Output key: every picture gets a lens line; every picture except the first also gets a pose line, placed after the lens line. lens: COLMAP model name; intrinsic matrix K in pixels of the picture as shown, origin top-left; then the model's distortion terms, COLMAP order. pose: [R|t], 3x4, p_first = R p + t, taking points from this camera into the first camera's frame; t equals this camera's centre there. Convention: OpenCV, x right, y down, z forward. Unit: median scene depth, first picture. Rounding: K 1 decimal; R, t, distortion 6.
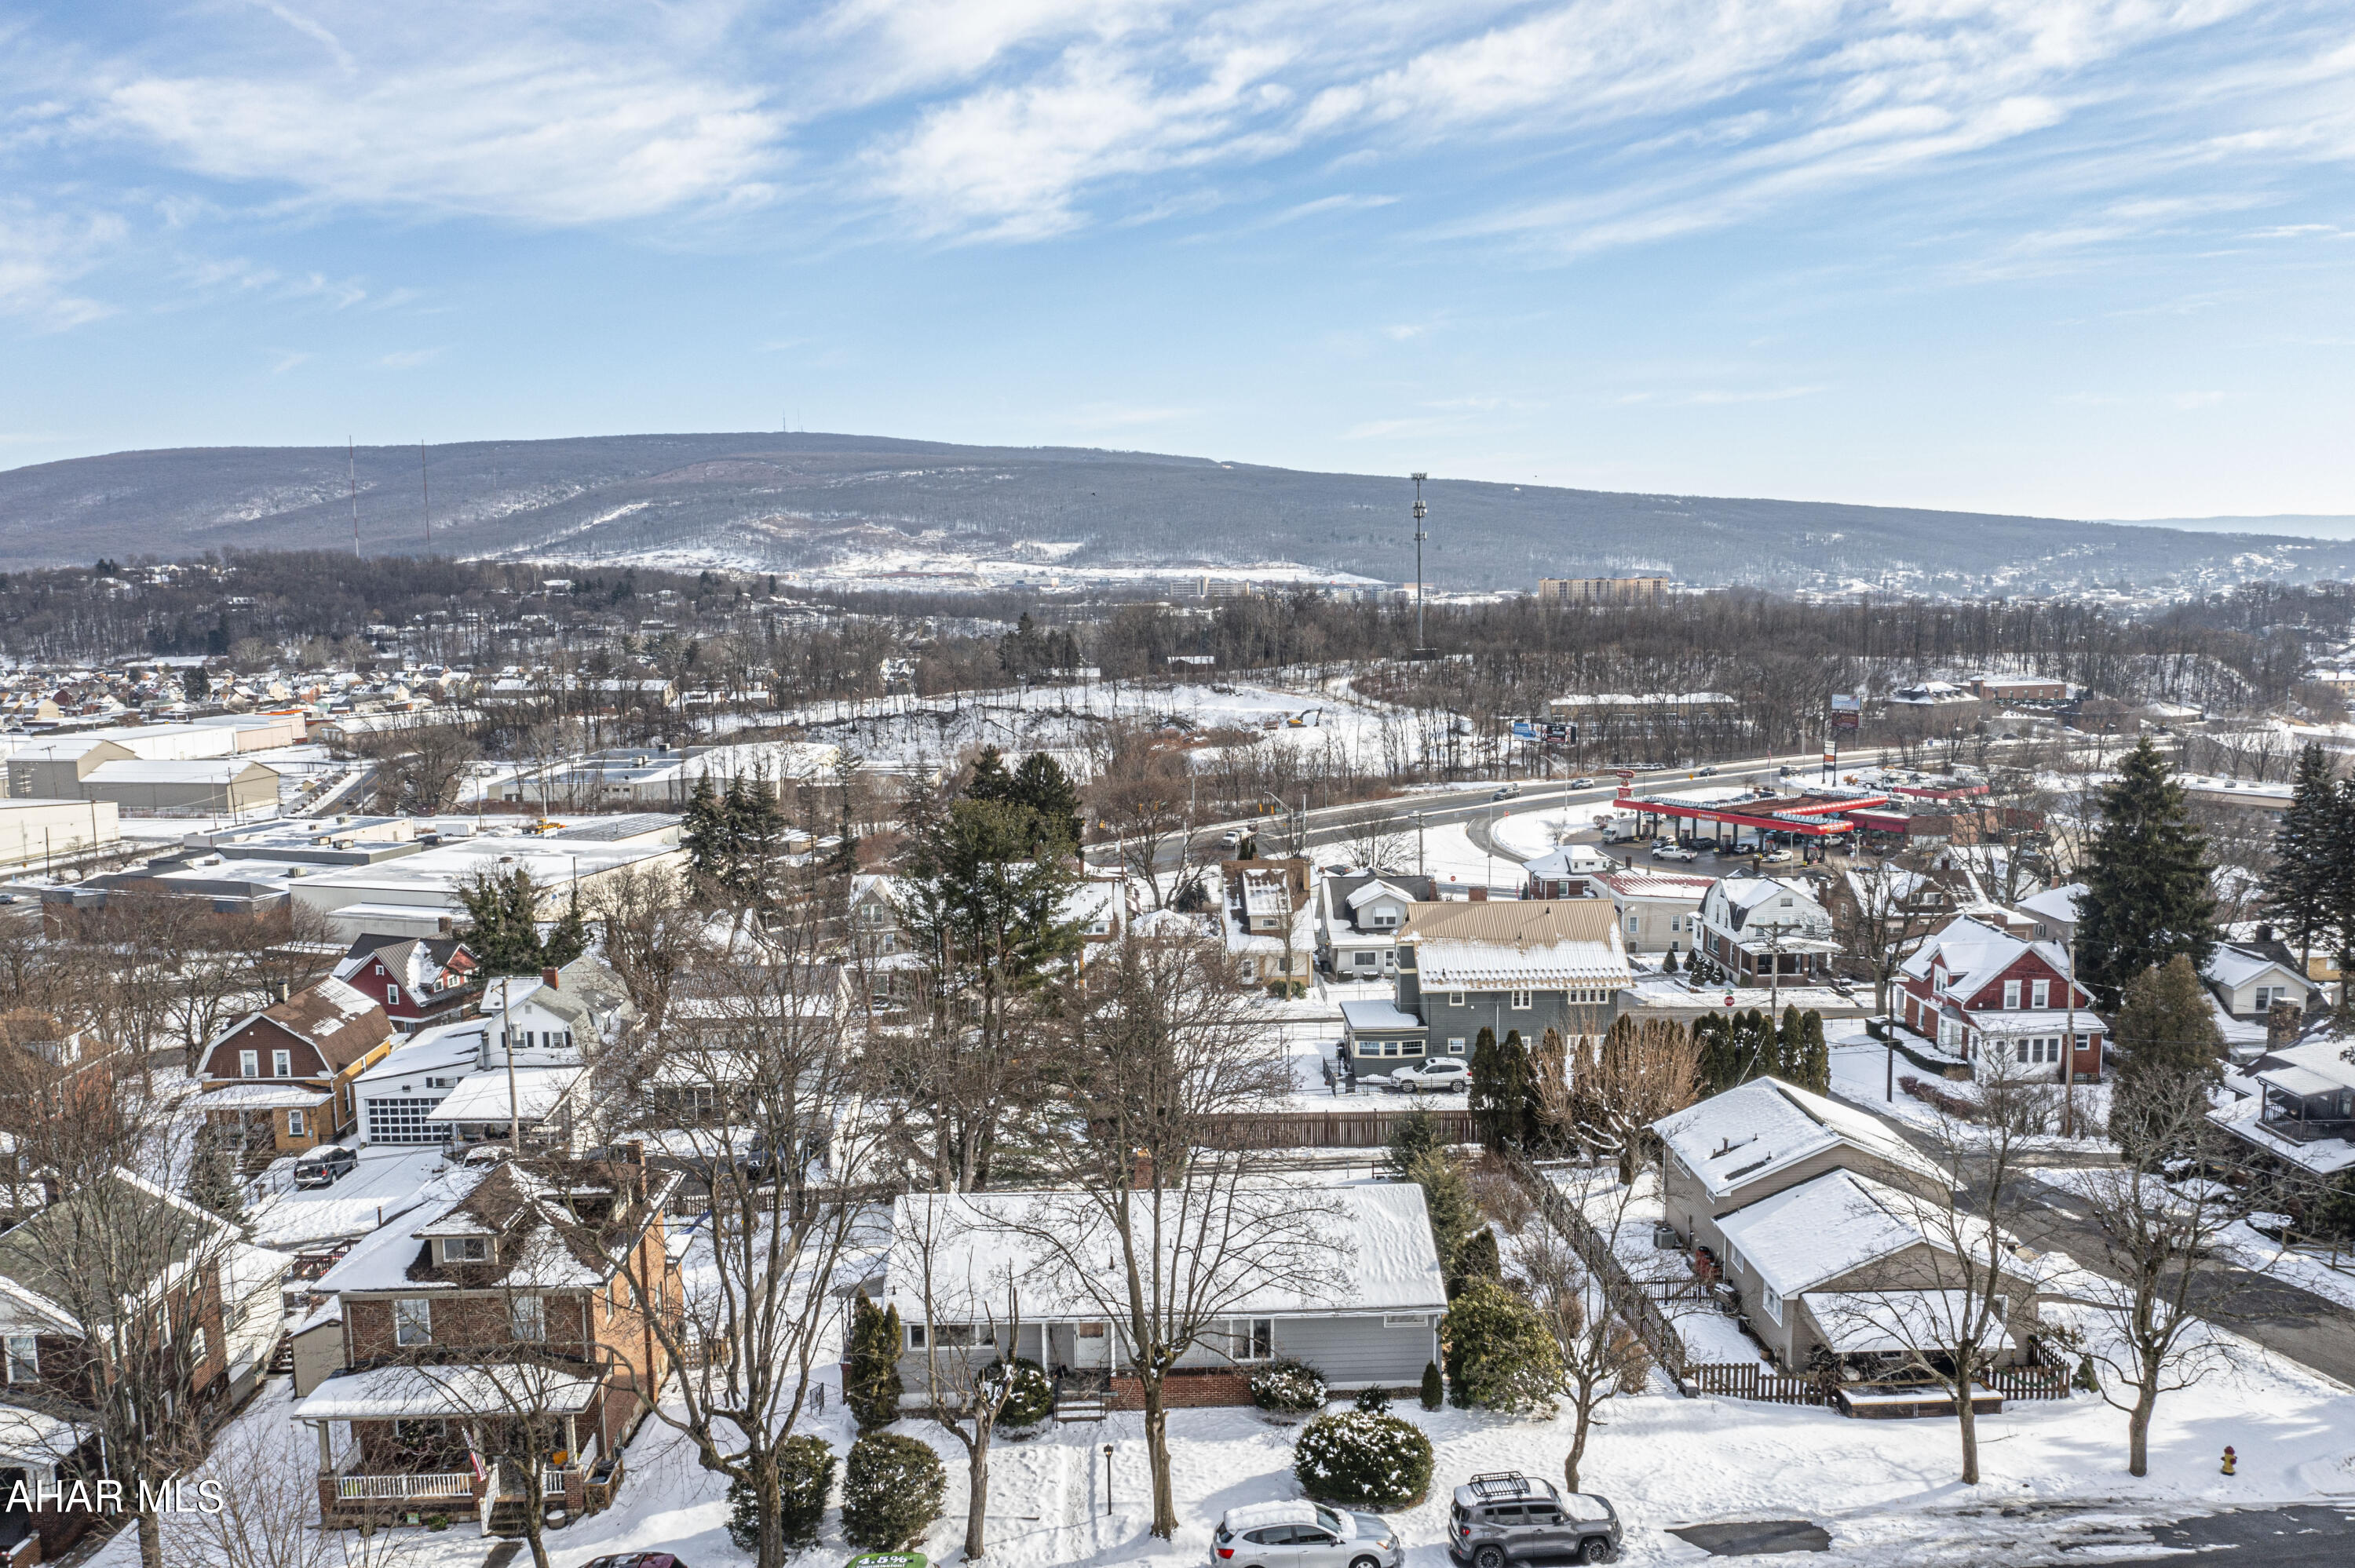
lens RADIAL K [[1868.8, 0, 1177.5], [0, 1868.8, 784.7], [0, 0, 1]] dist [-0.043843, -0.003387]
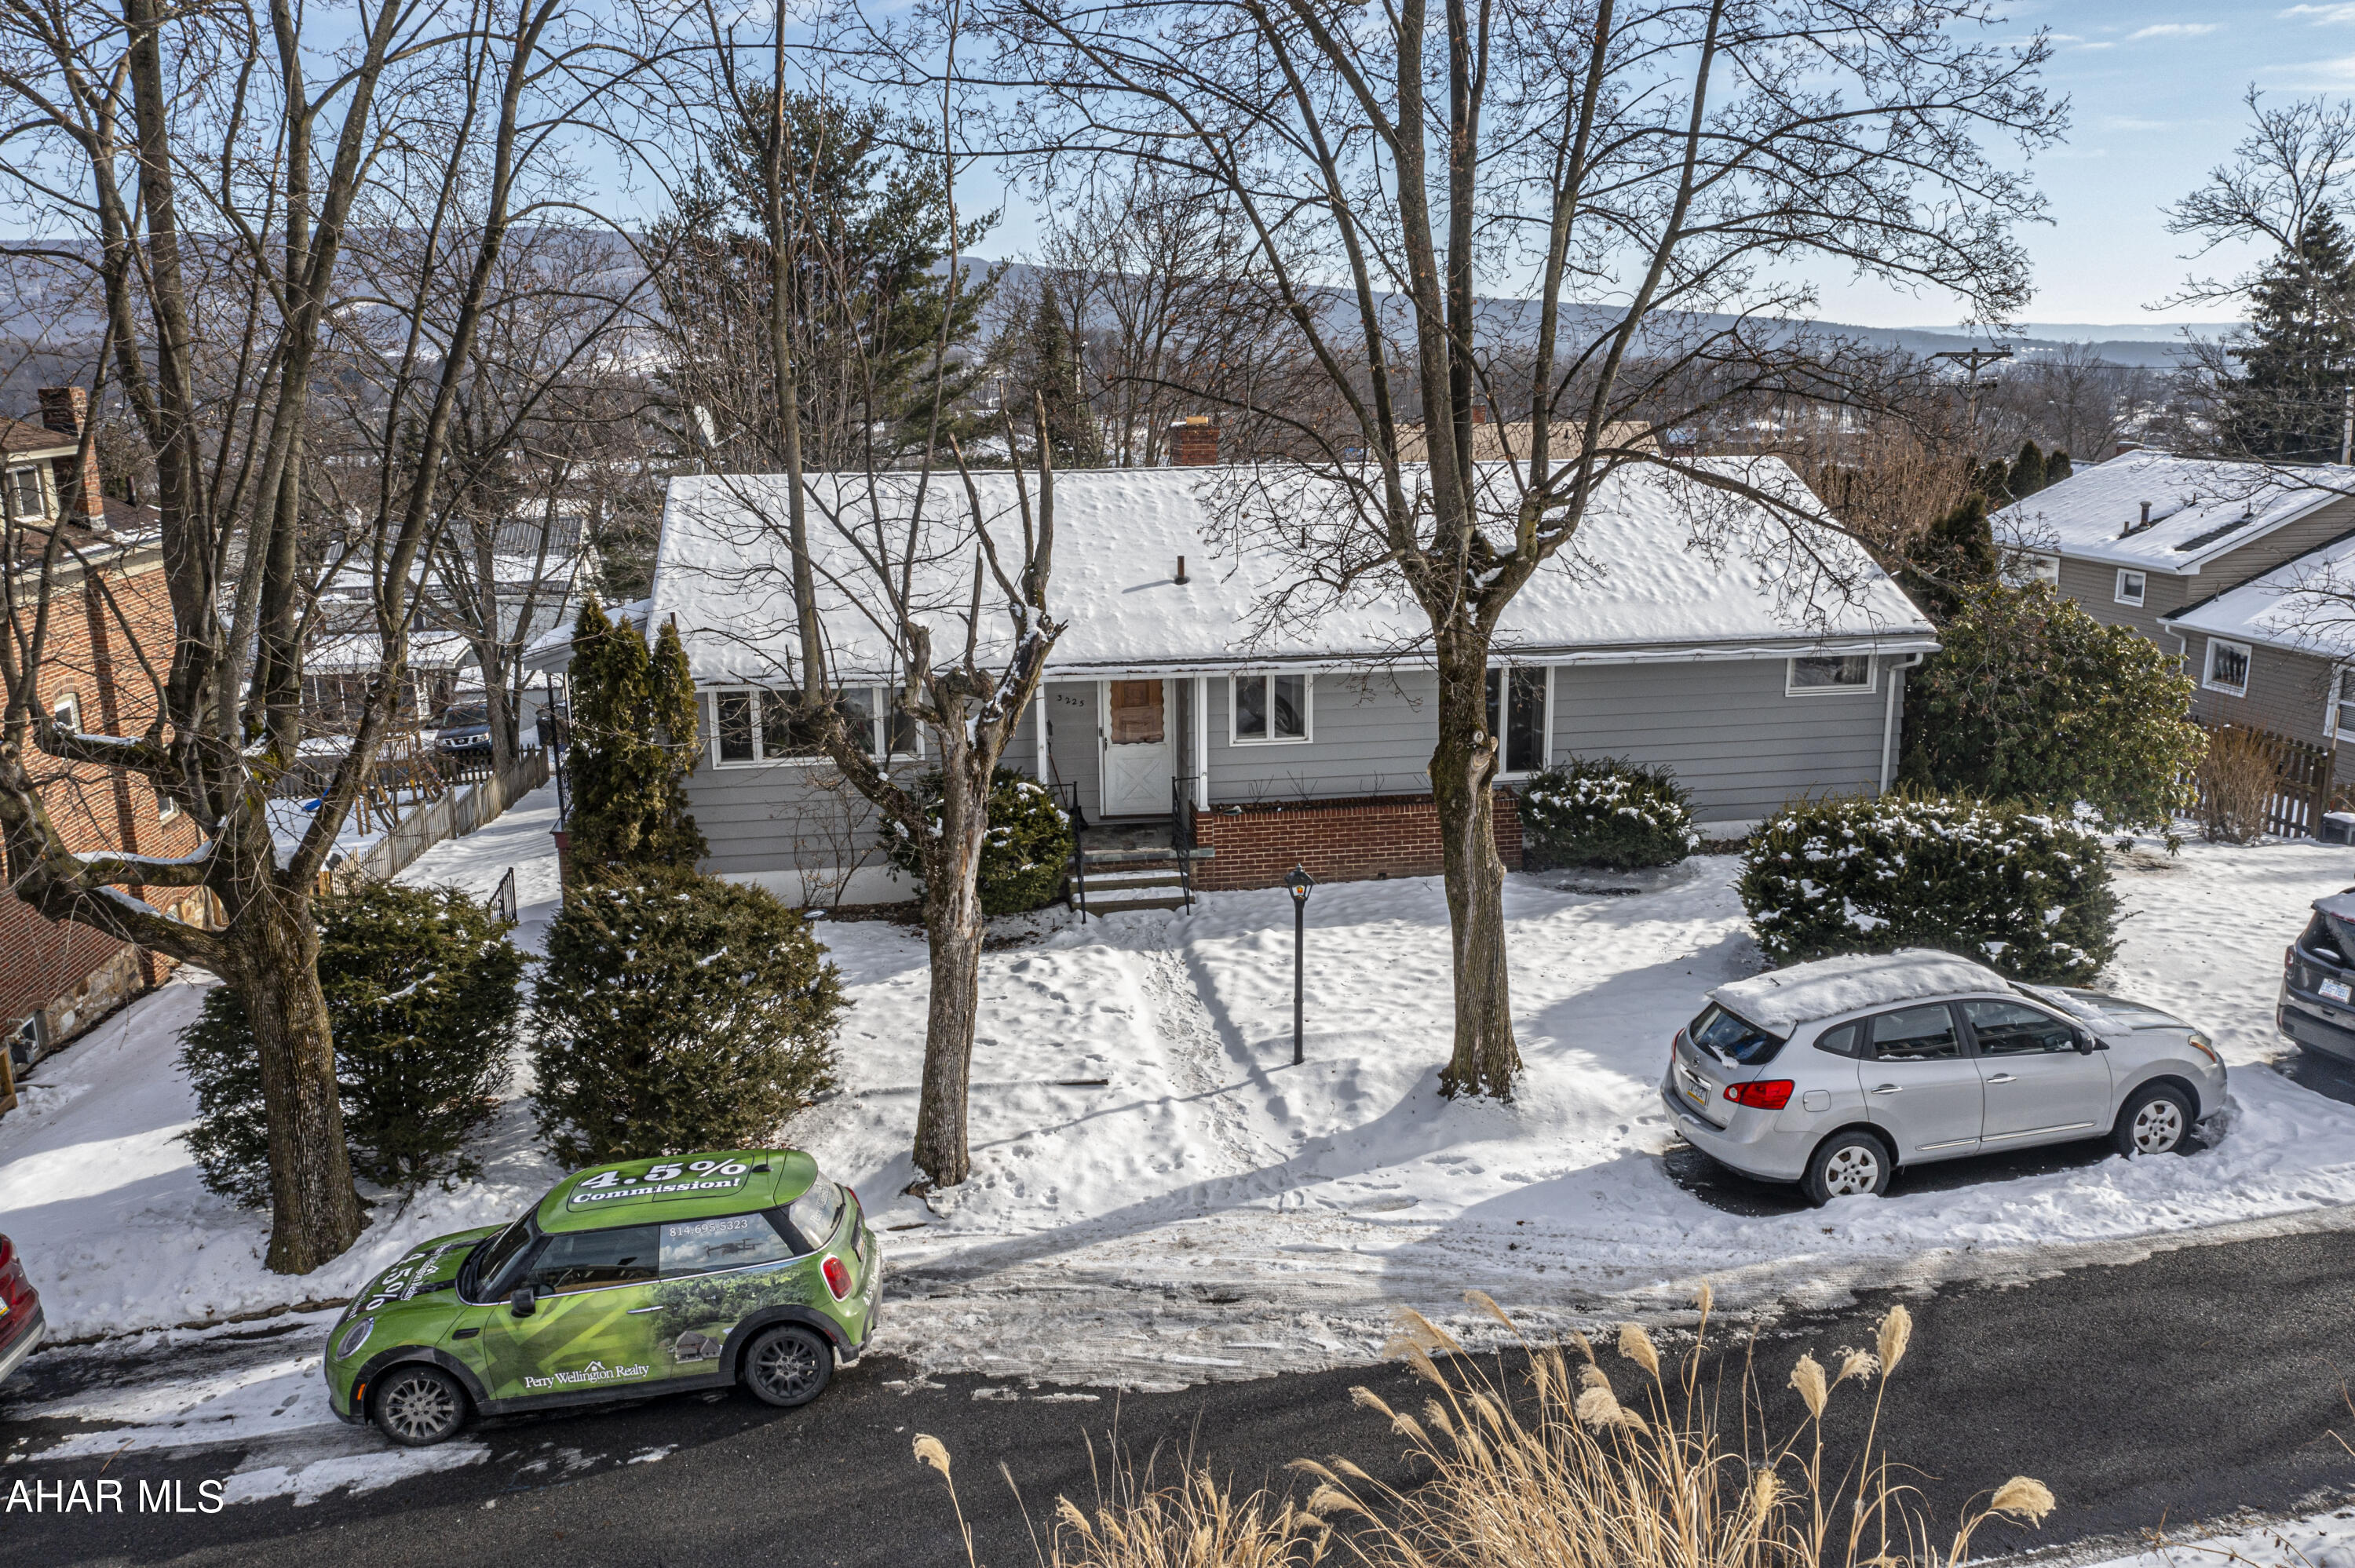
lens RADIAL K [[1868.8, 0, 1180.0], [0, 1868.8, 779.5], [0, 0, 1]] dist [-0.043843, -0.003387]
pose [[0.992573, -0.027288, 0.118549, -0.100621], [0.016000, 0.995335, 0.095143, 0.298500], [-0.120592, -0.092539, 0.988380, 0.636570]]
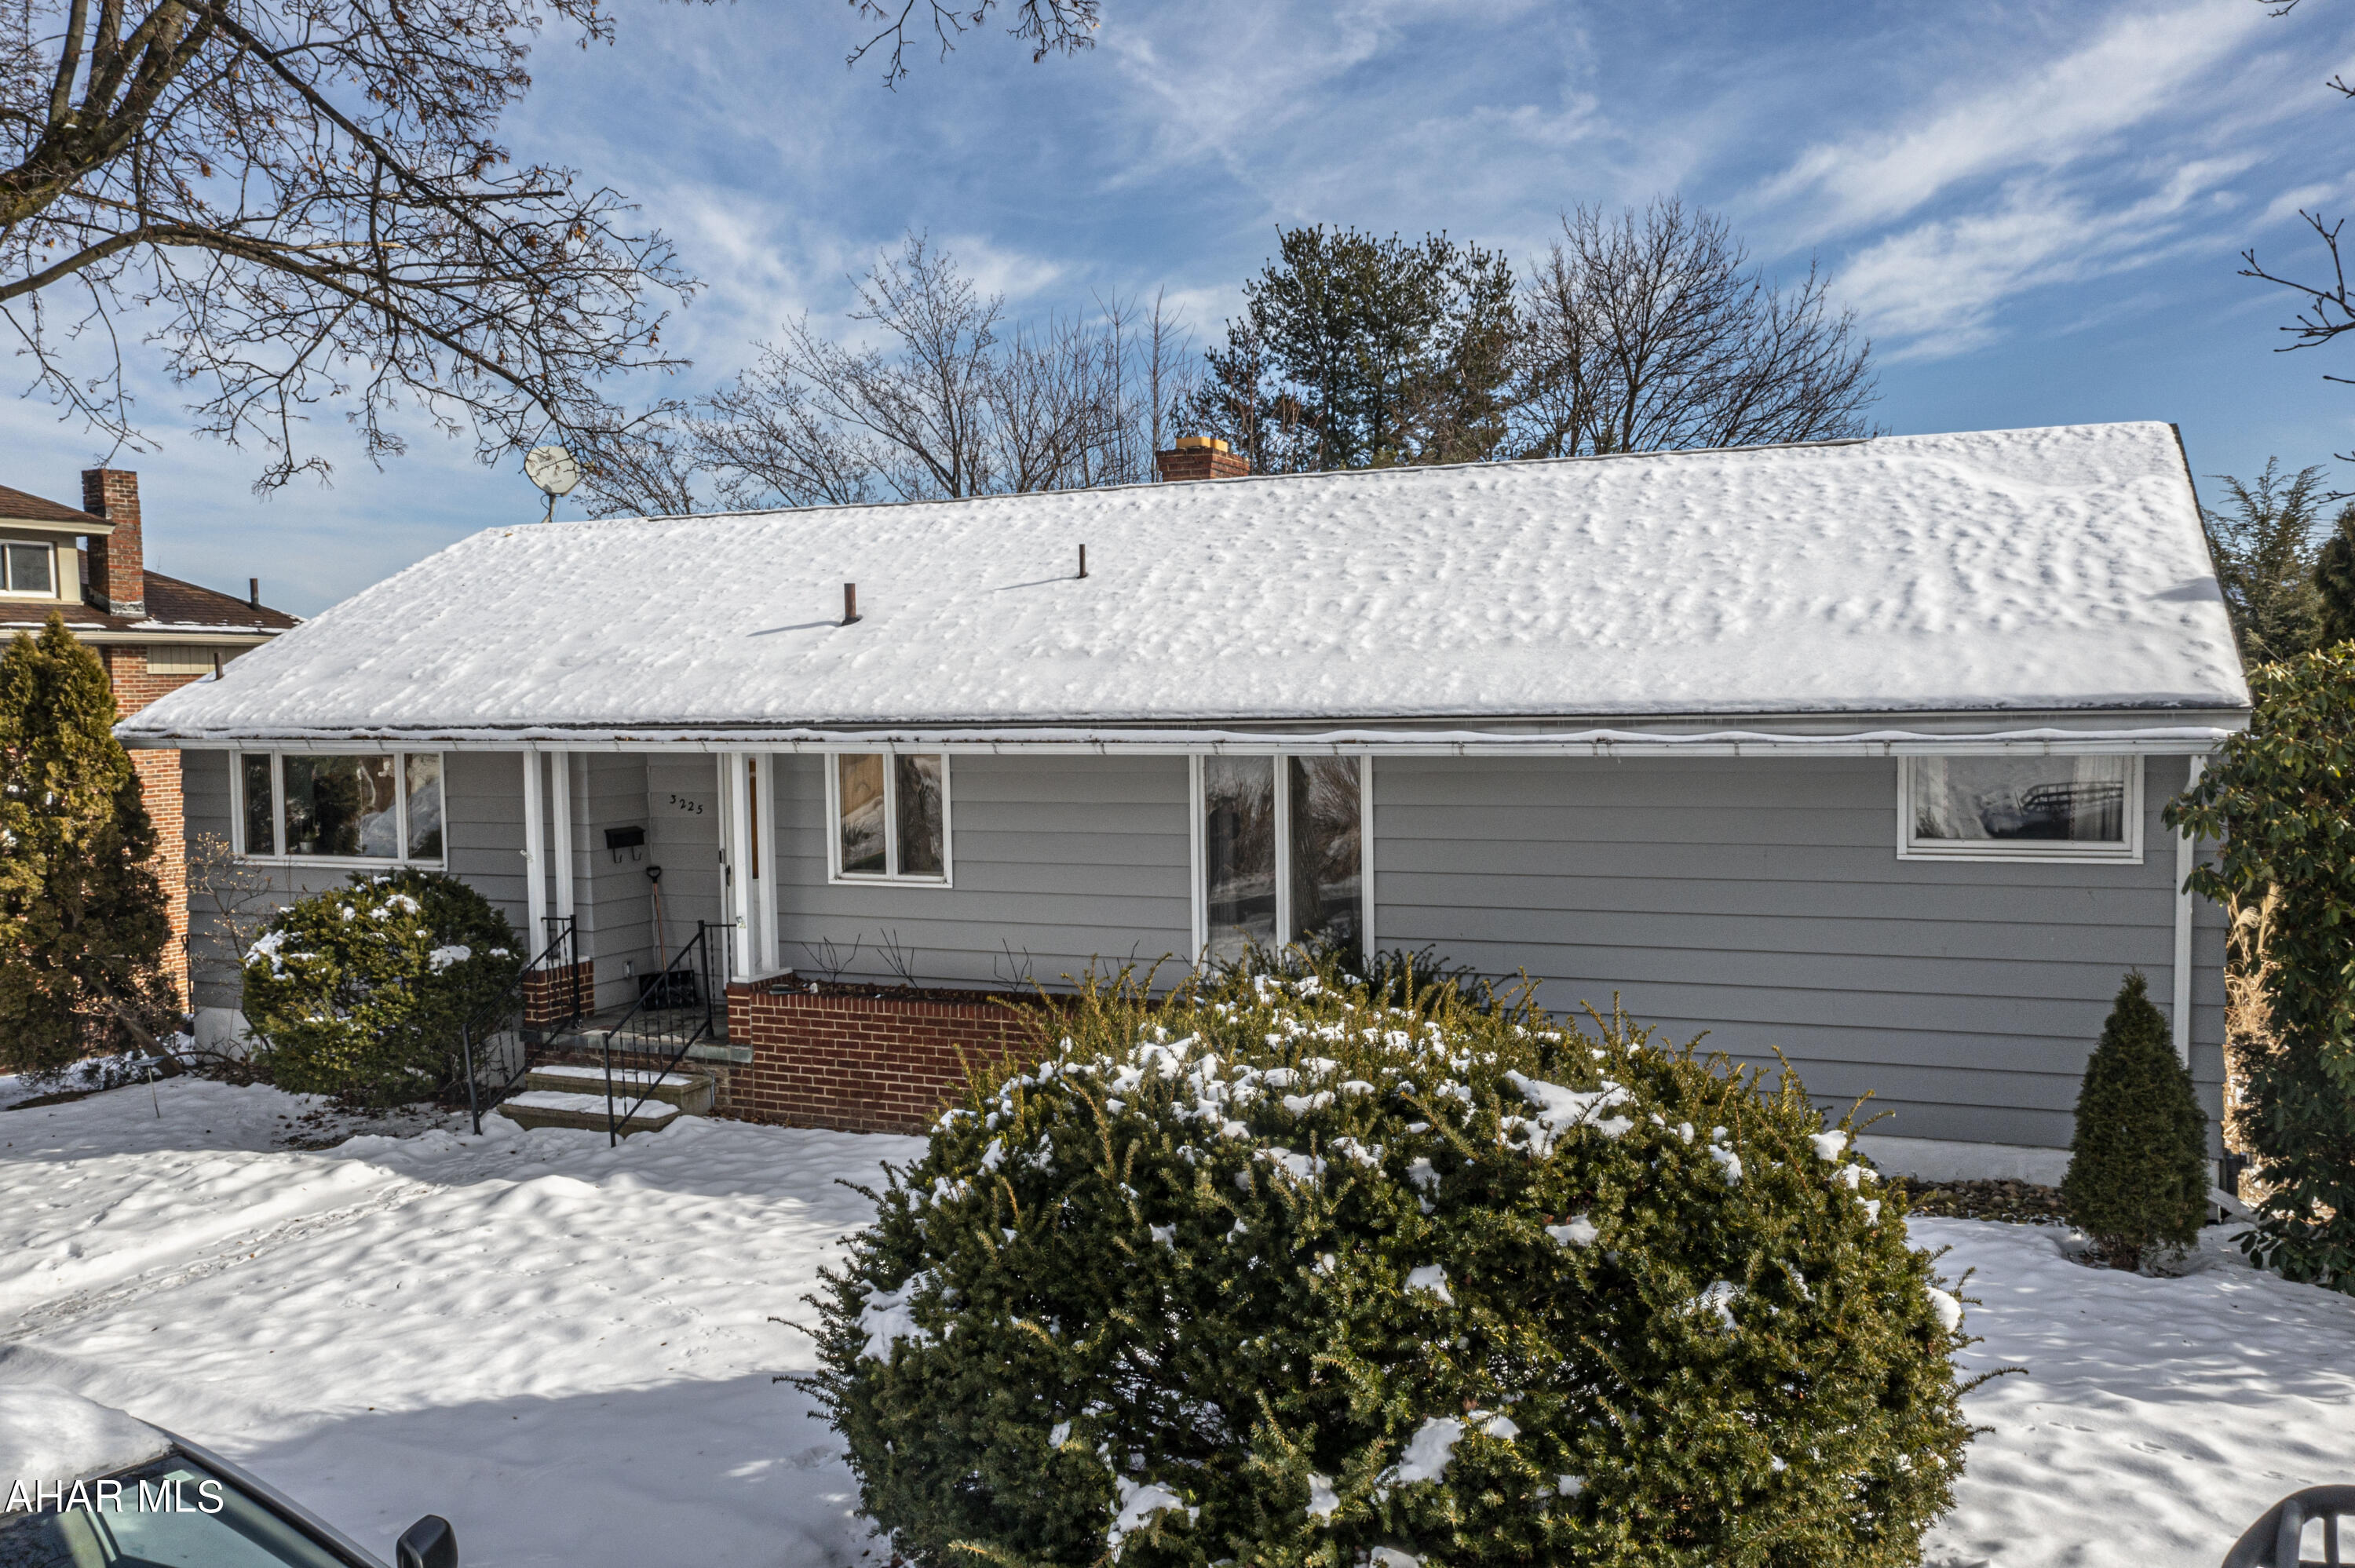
lens RADIAL K [[1868.8, 0, 1171.8], [0, 1868.8, 786.7], [0, 0, 1]] dist [-0.043843, -0.003387]
pose [[0.898054, 0.019365, -0.439459, 0.144023], [-0.047533, 0.997453, -0.053183, 0.334216], [0.437310, 0.068650, 0.896687, 0.880021]]
